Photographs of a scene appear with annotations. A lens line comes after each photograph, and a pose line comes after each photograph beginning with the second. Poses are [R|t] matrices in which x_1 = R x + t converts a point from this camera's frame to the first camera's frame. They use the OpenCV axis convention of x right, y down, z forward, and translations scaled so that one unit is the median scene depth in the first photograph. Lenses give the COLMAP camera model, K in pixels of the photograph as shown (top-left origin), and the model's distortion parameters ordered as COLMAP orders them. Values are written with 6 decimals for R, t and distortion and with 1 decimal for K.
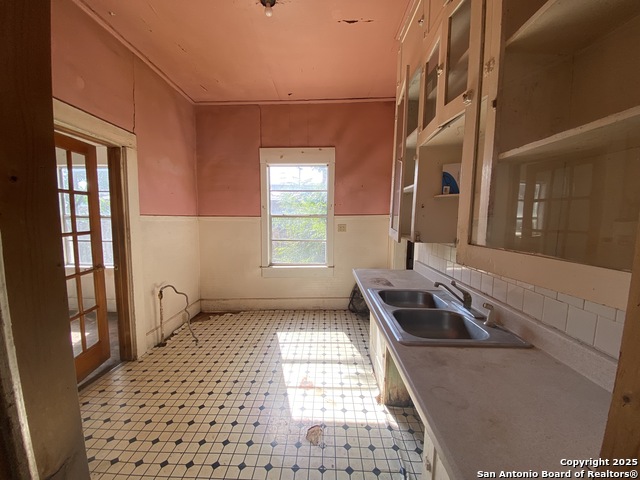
lens RADIAL K [[257.7, 0, 318.6], [0, 257.7, 237.8], [0, 0, 1]] dist [0.031537, -0.028864]
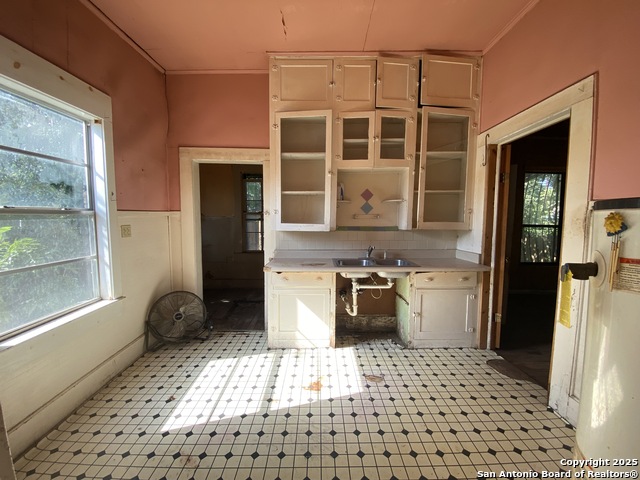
lens RADIAL K [[257.7, 0, 318.6], [0, 257.7, 237.8], [0, 0, 1]] dist [0.031537, -0.028864]
pose [[-0.028229, -0.070880, 0.997085, -0.677148], [0.089524, 0.993295, 0.073146, -0.032337], [-0.995585, 0.091328, -0.021694, 0.672399]]
